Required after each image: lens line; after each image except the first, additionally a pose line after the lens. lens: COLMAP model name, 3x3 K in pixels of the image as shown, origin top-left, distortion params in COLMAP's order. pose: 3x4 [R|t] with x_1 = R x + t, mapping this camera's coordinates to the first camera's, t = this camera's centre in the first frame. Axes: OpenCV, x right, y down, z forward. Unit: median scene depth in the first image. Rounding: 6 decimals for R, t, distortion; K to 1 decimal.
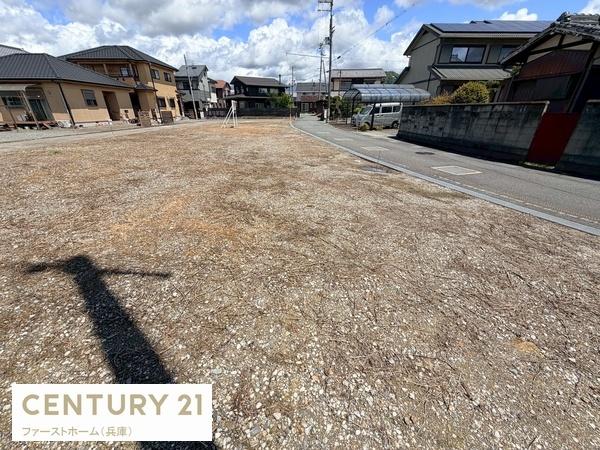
lens RADIAL K [[239.9, 0, 297.7], [0, 239.9, 225.2], [0, 0, 1]] dist [-0.001479, -0.000054]
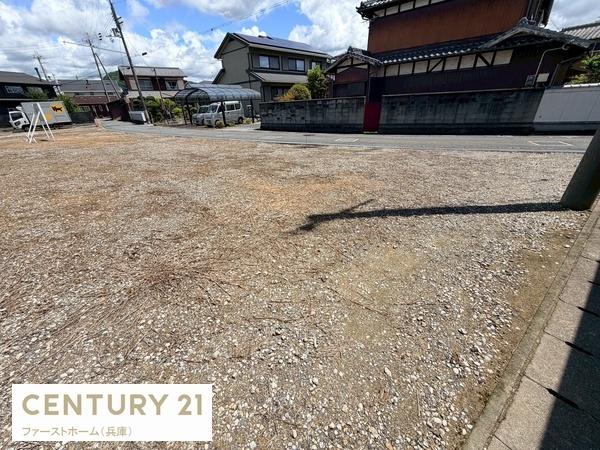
lens RADIAL K [[239.9, 0, 297.7], [0, 239.9, 225.2], [0, 0, 1]] dist [-0.001479, -0.000054]
pose [[0.717706, -0.337537, 0.609071, -0.247305], [0.337341, 0.933711, 0.119938, -0.000203], [-0.609179, 0.119385, 0.783995, 0.003759]]
